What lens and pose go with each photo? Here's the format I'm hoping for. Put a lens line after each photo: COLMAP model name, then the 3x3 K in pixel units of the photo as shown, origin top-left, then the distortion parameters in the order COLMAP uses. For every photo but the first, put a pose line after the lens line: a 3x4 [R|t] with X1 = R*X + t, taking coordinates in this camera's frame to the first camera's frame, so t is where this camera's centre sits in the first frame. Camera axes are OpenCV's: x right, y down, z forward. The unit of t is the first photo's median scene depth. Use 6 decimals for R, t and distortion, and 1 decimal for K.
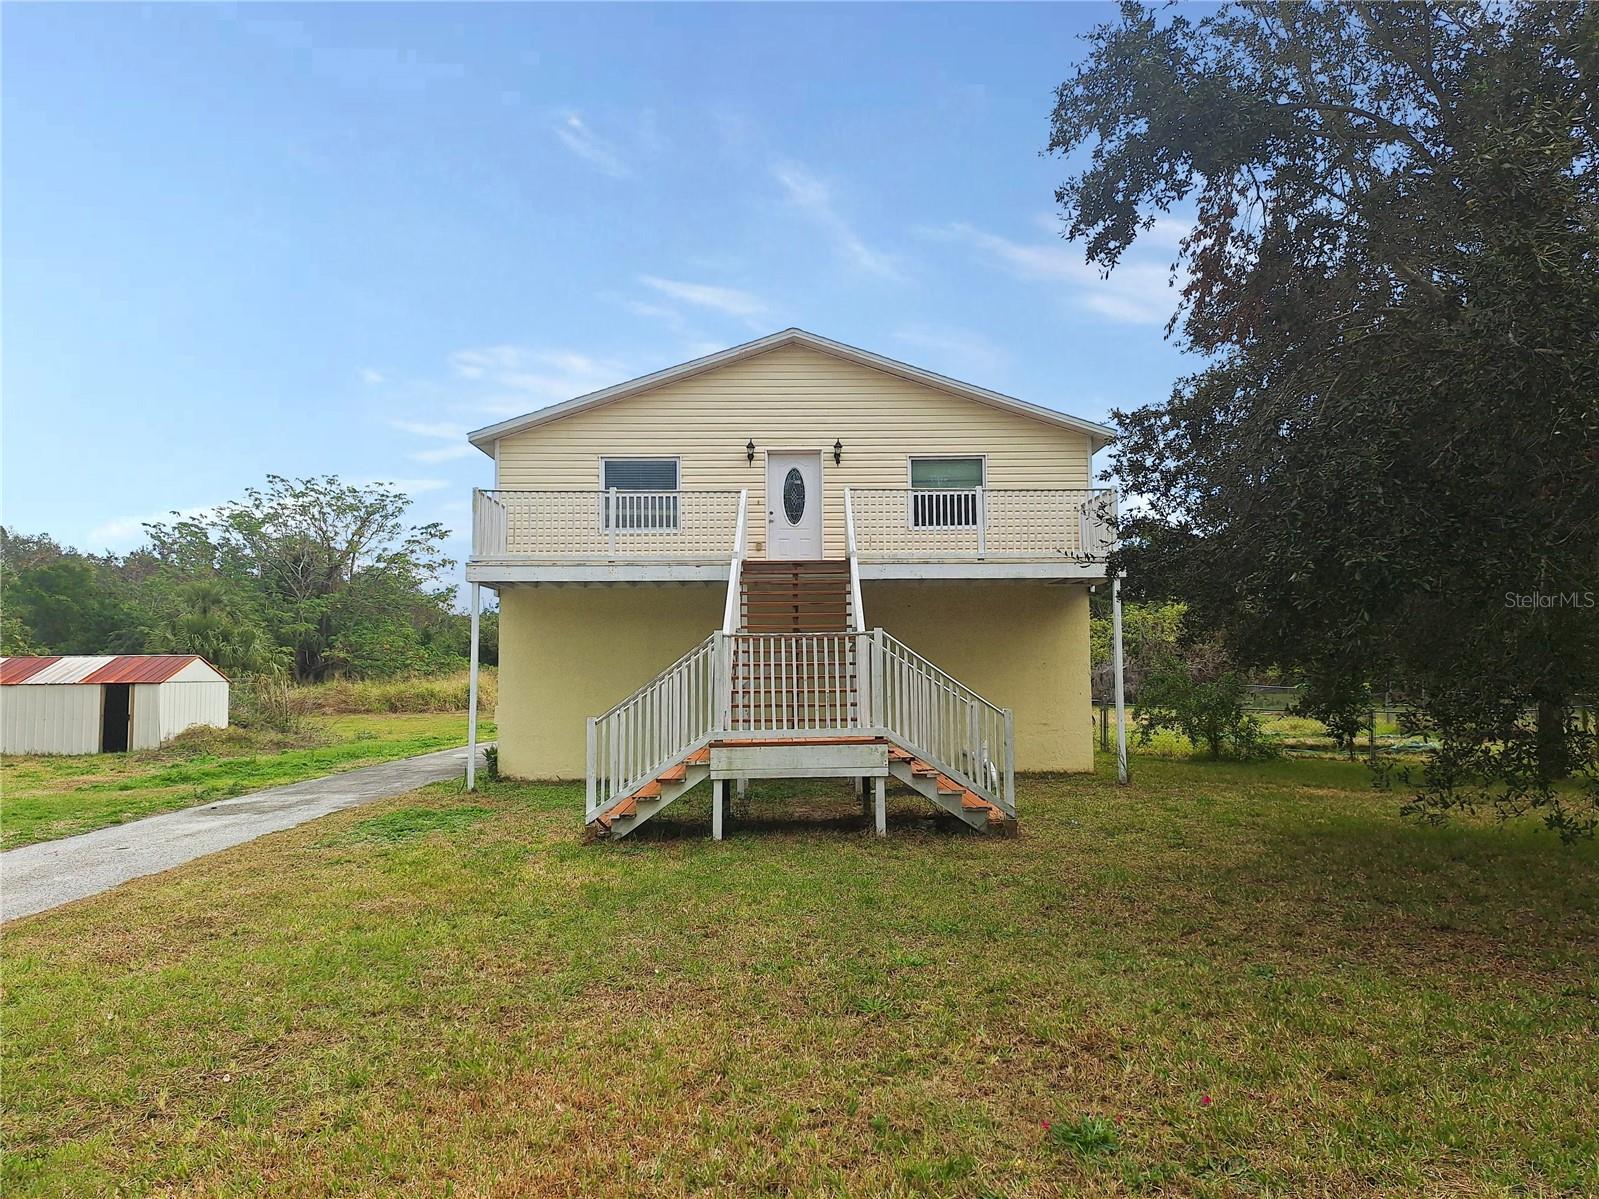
lens RADIAL K [[1046.8, 0, 799.5], [0, 1046.8, 599.5], [0, 0, 1]] dist [0.007106, -0.001728]
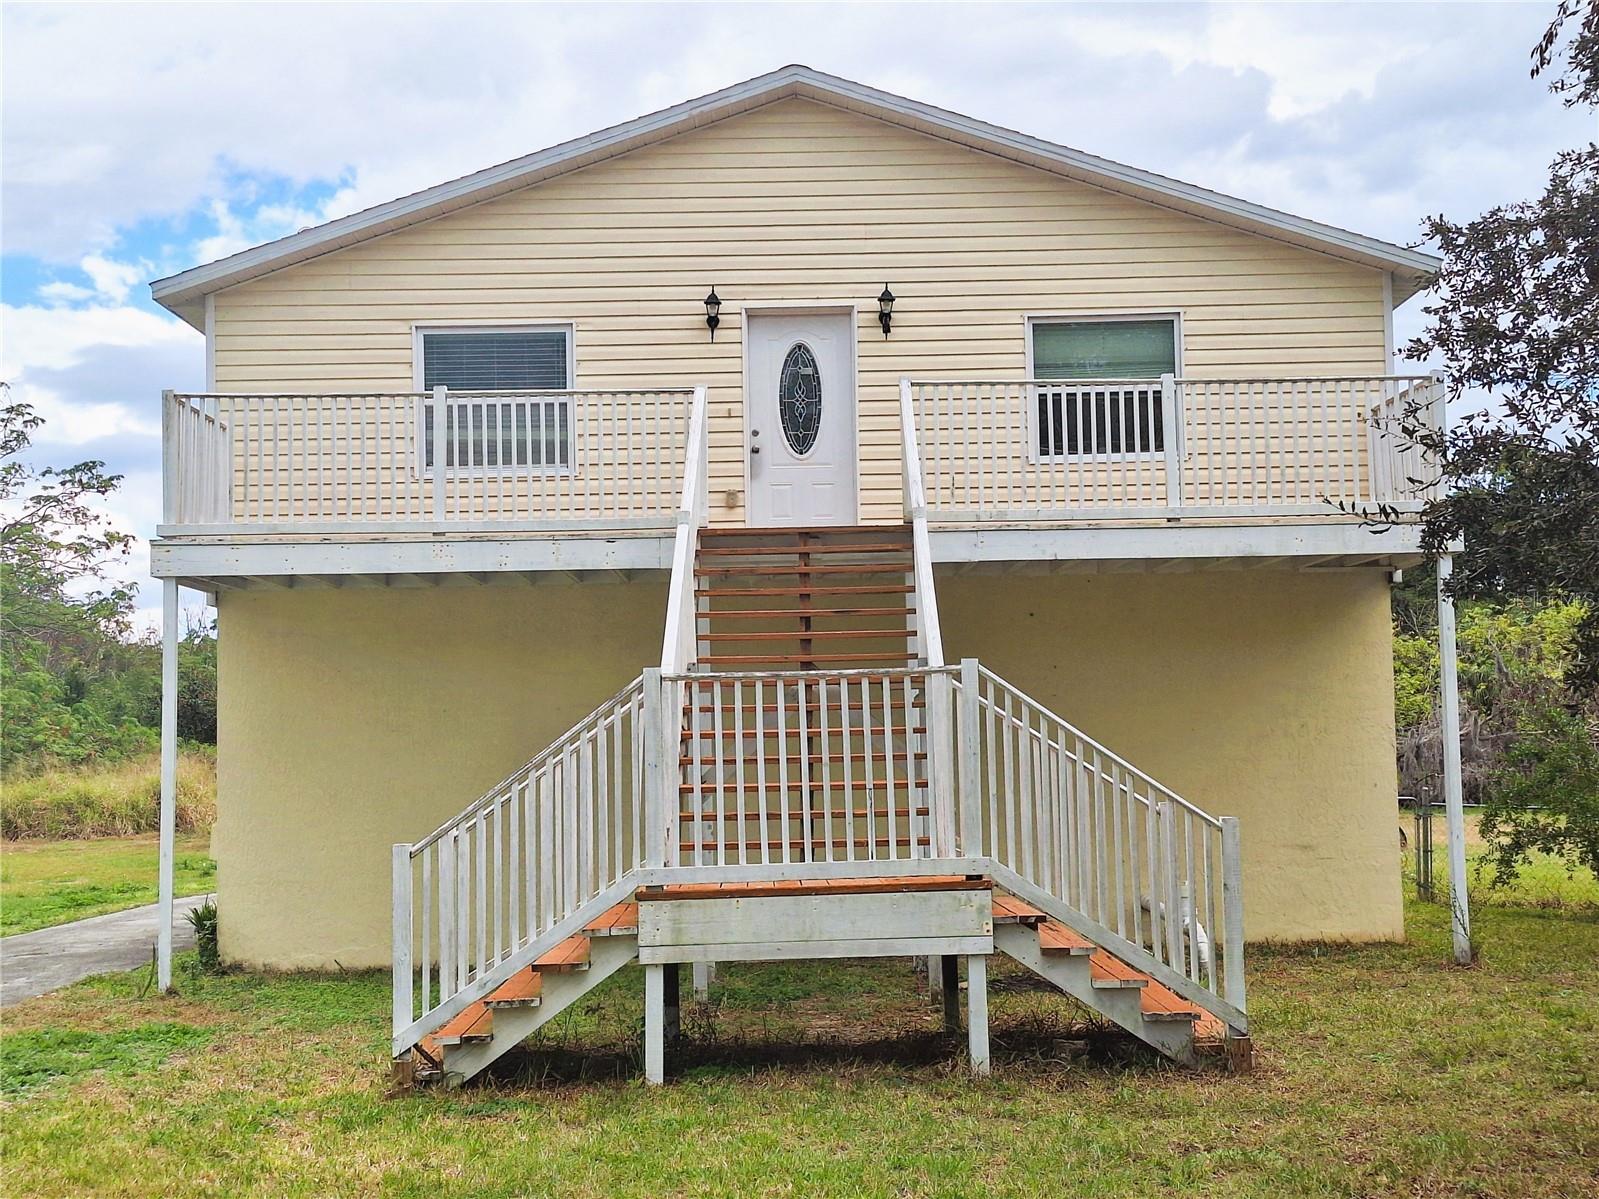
lens RADIAL K [[1046.8, 0, 799.5], [0, 1046.8, 599.5], [0, 0, 1]] dist [0.007106, -0.001728]
pose [[0.999343, -0.011050, -0.034519, 0.011073], [0.012121, 0.999447, 0.030958, -0.018089], [0.034158, -0.031356, 0.998924, 0.498822]]
